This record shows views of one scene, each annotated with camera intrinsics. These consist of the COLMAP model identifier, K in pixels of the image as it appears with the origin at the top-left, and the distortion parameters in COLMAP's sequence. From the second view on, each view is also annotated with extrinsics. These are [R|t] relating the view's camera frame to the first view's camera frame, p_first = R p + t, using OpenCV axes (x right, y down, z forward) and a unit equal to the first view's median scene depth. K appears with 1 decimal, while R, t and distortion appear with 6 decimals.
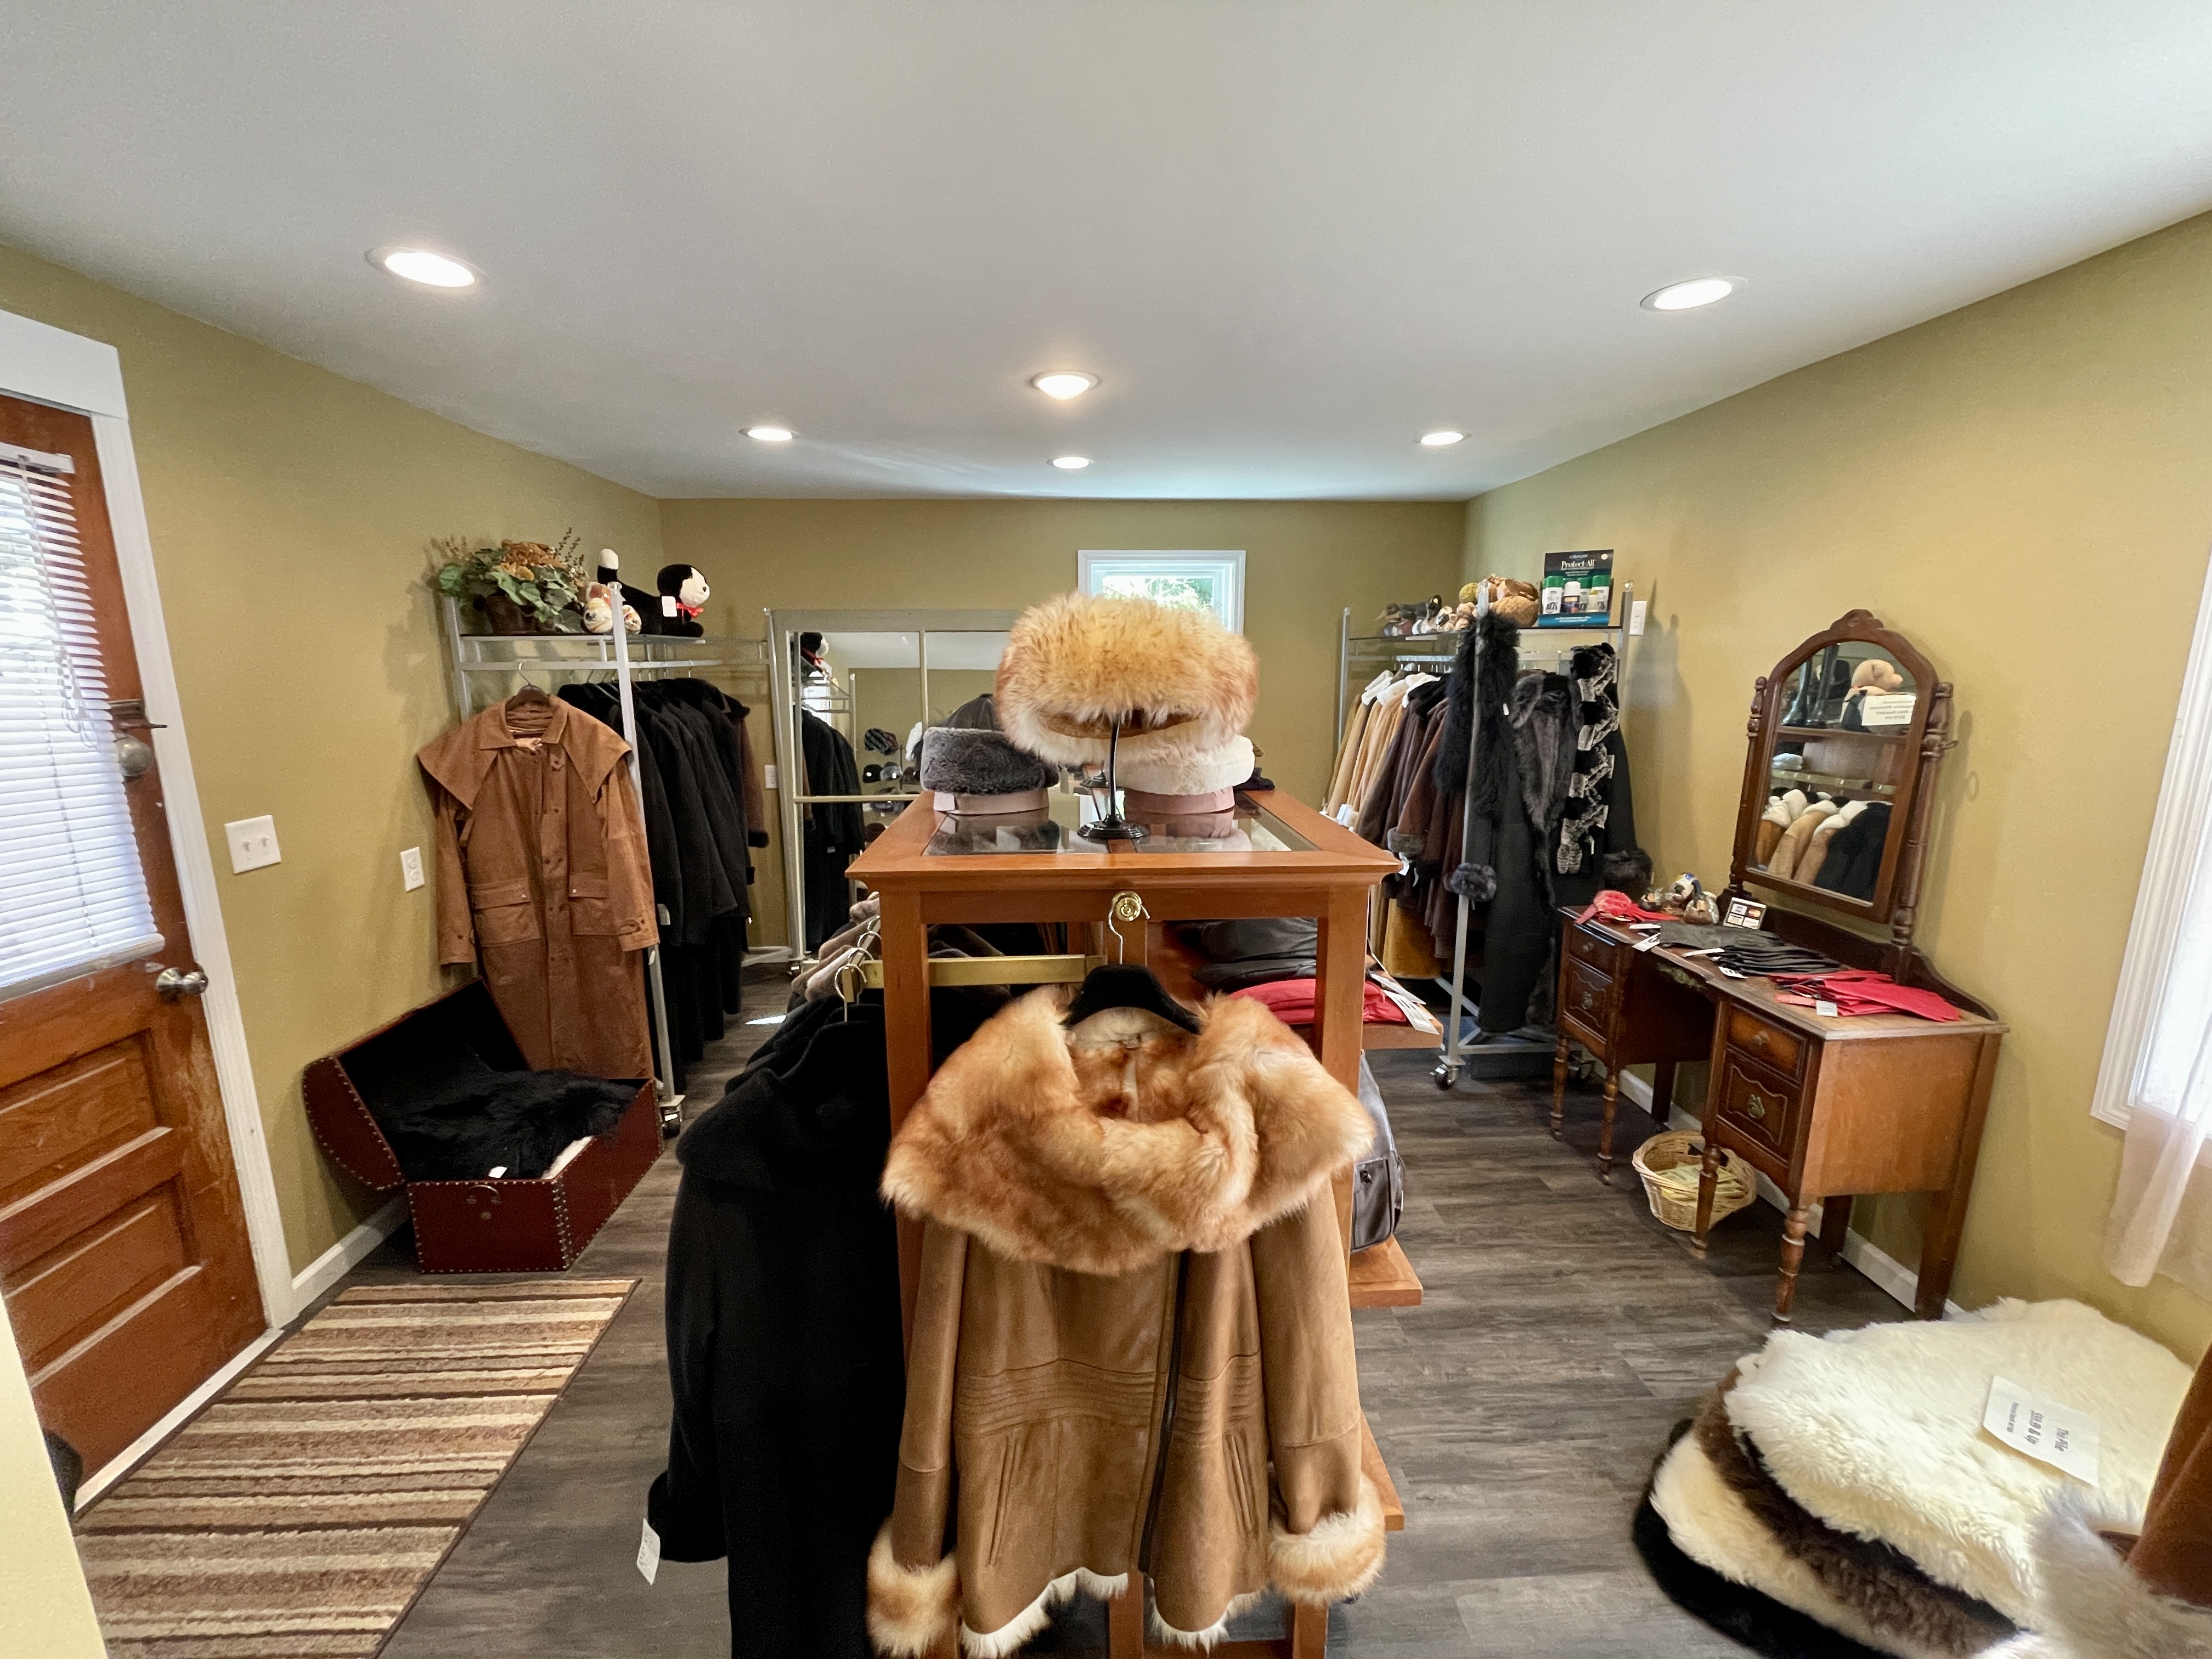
lens RADIAL K [[887.4, 0, 1099.0], [0, 887.4, 825.0], [0, 0, 1]] dist [0.000646, -0.000012]
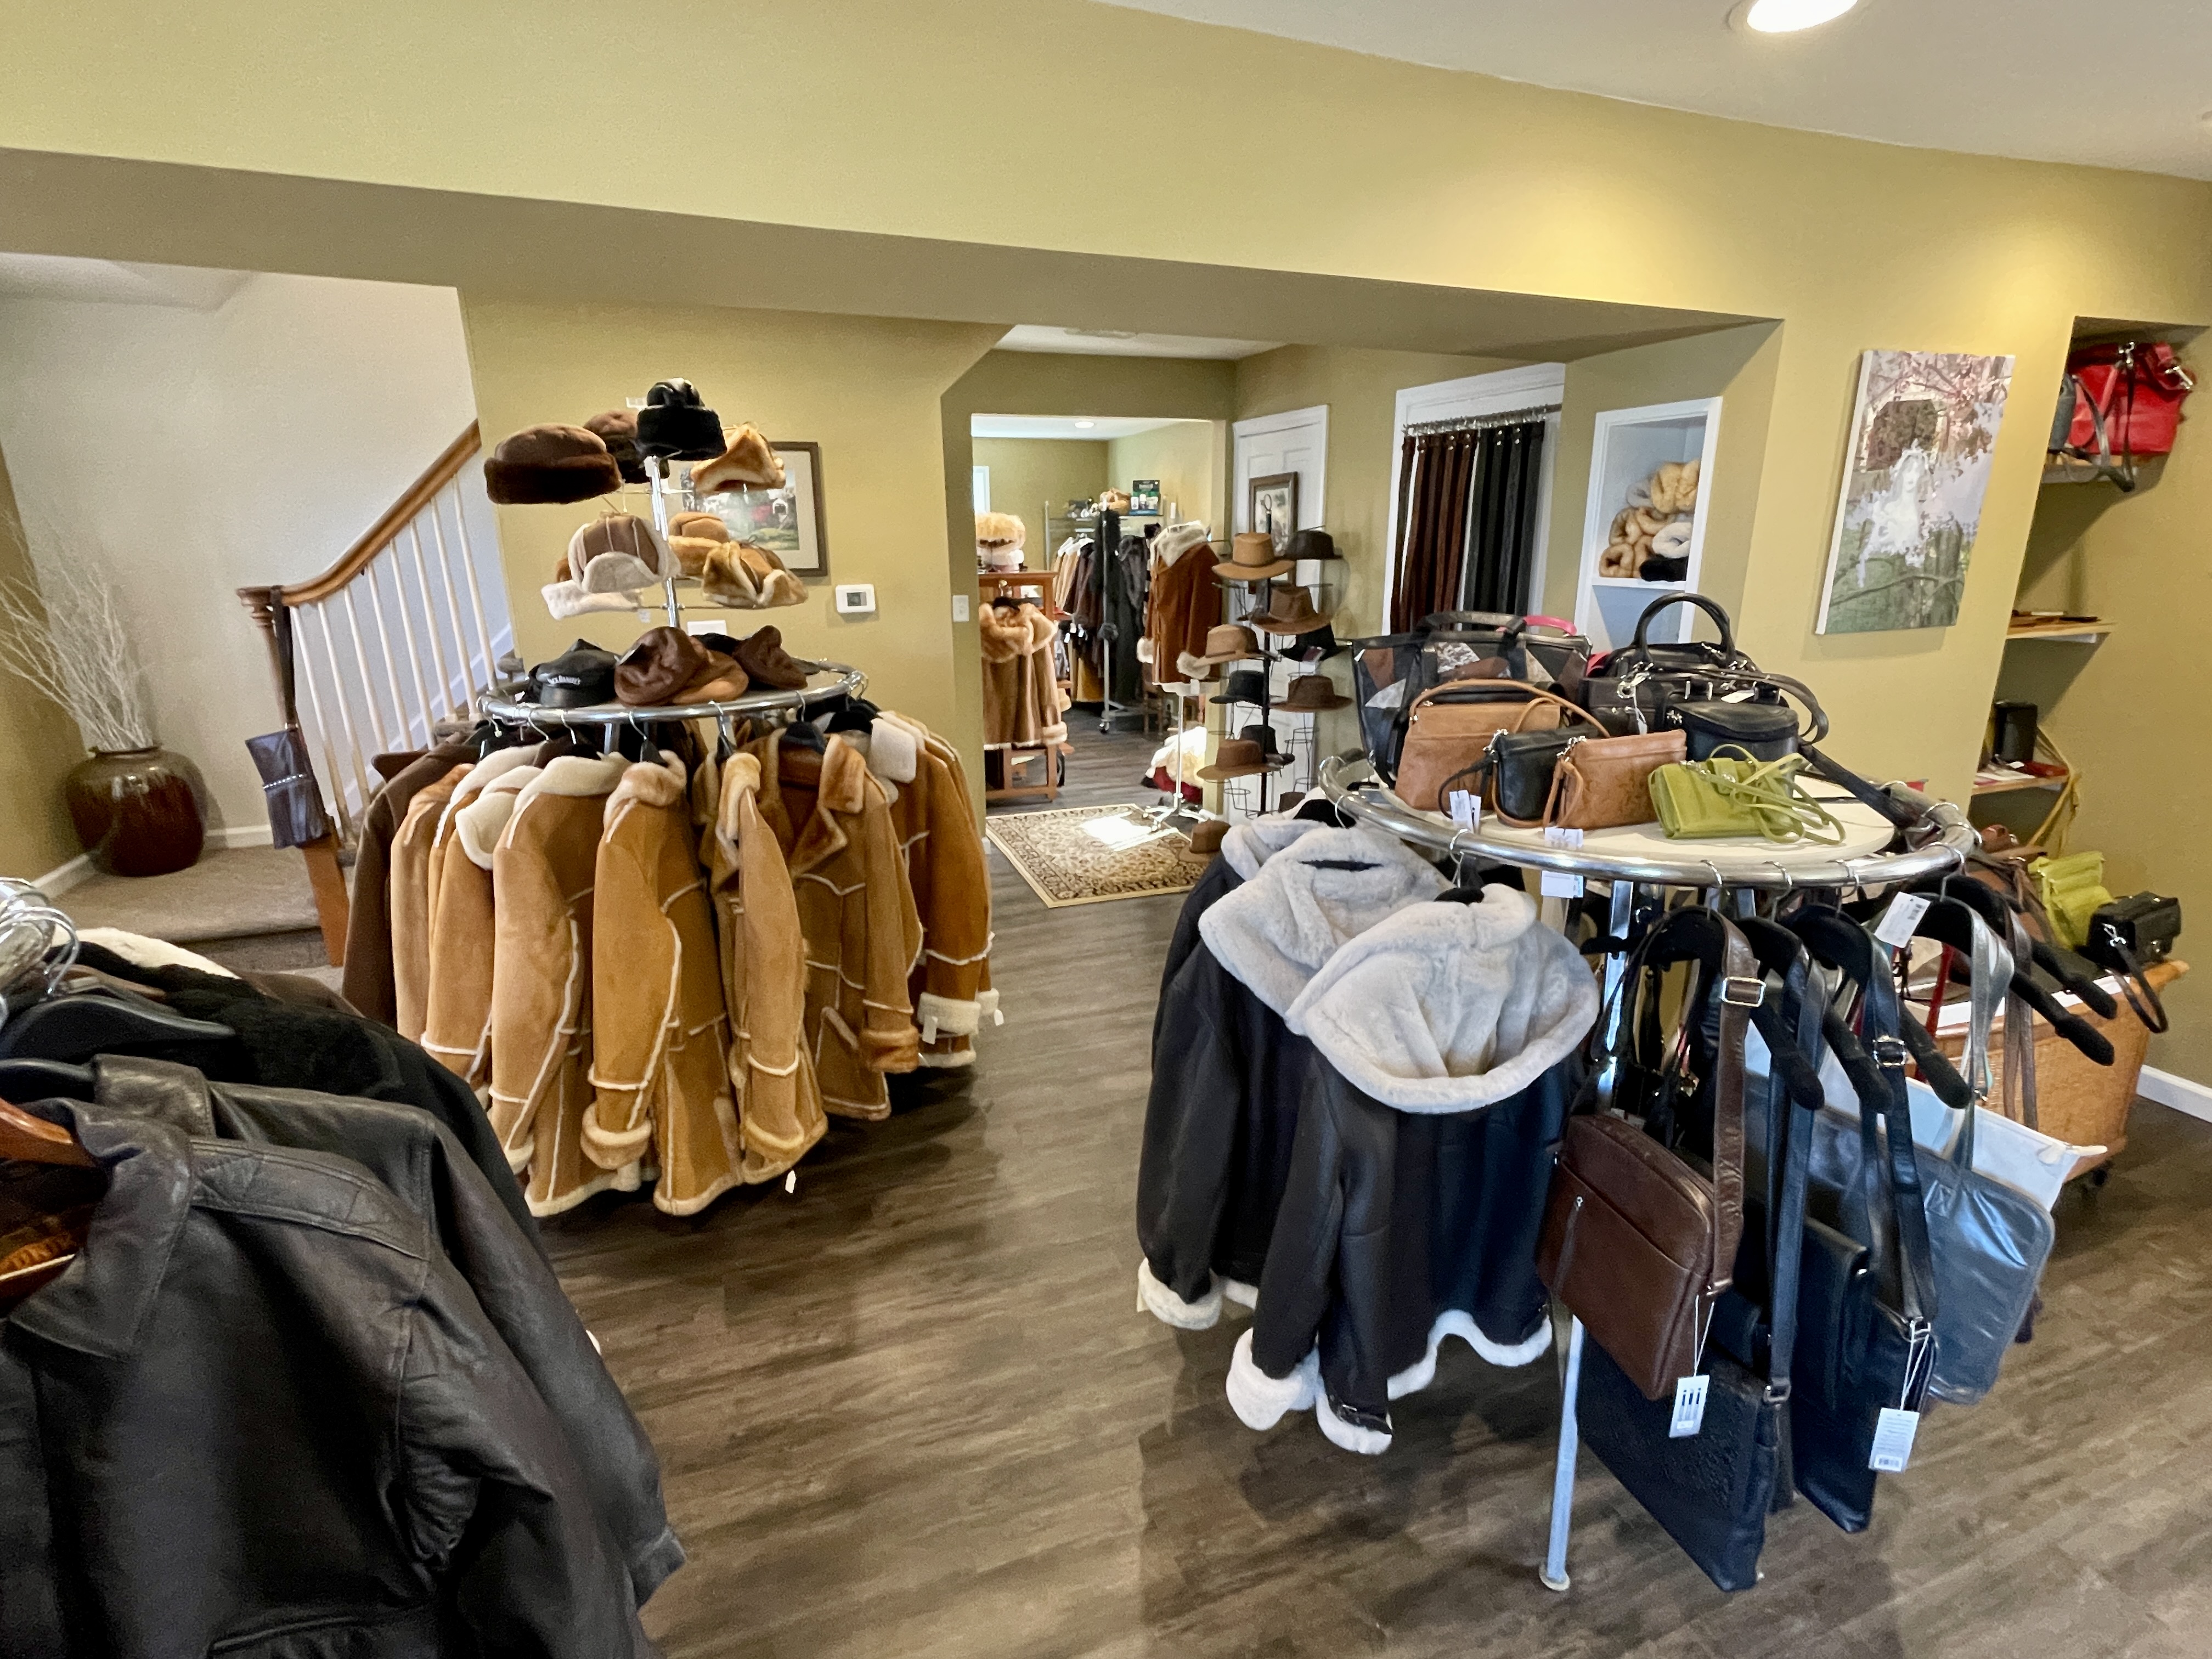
lens RADIAL K [[1041.2, 0, 1105.4], [0, 1041.2, 836.4], [0, 0, 1]] dist [0.001395, 0.000019]
pose [[0.950607, -0.085723, 0.298325, -0.421765], [0.056433, 0.992821, 0.105462, 0.304594], [-0.305223, -0.083418, 0.948620, -1.562474]]
